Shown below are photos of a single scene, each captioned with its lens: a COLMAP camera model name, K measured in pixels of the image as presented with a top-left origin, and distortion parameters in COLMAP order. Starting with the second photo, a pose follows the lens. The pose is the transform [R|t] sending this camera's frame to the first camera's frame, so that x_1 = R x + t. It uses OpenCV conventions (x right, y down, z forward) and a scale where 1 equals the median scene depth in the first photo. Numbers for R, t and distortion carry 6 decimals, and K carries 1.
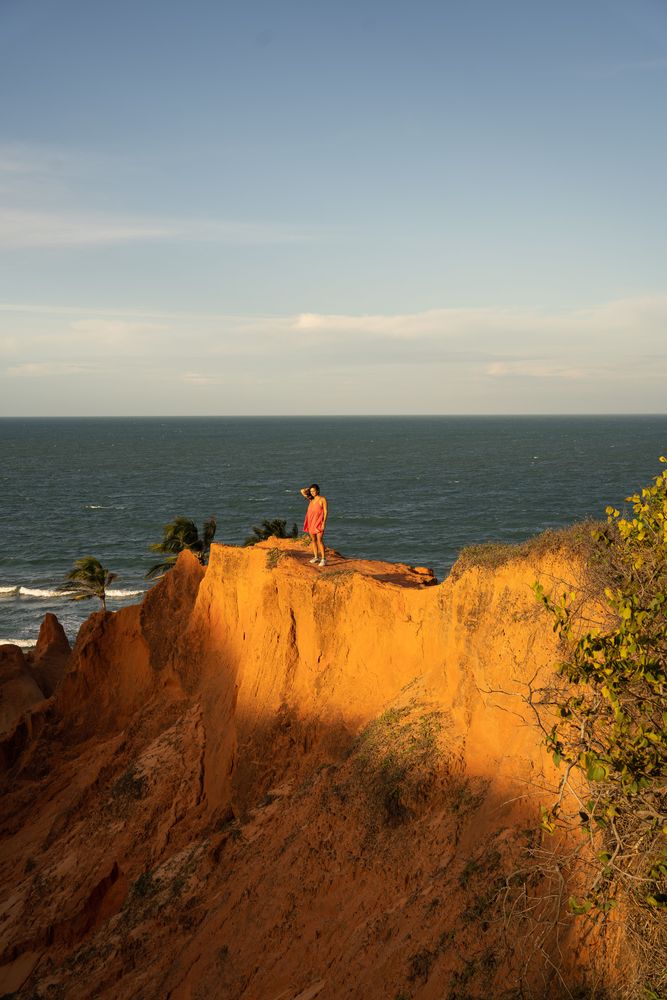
lens RADIAL K [[1228.3, 0, 333.5], [0, 1228.3, 500.0], [0, 0, 1]] dist [-0.059398, 0.649724]
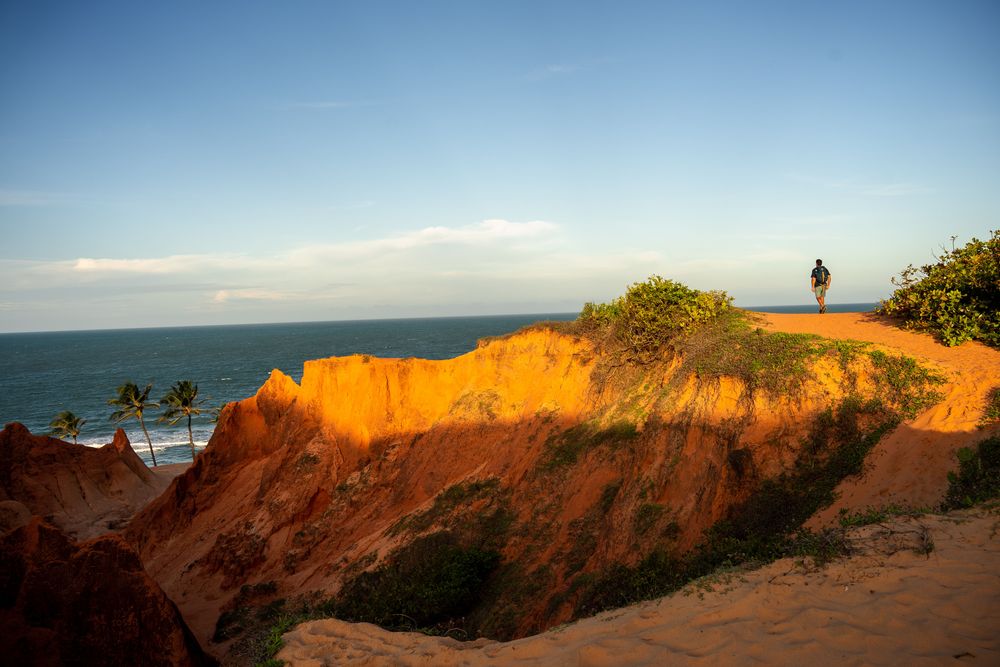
lens RADIAL K [[806.3, 0, 500.0], [0, 806.3, 333.5], [0, 0, 1]] dist [-0.211490, 0.186175]
pose [[0.892491, -0.038674, 0.449403, -0.525324], [0.063150, 0.997218, -0.039595, 0.078666], [-0.446622, 0.063718, 0.892451, -0.533588]]
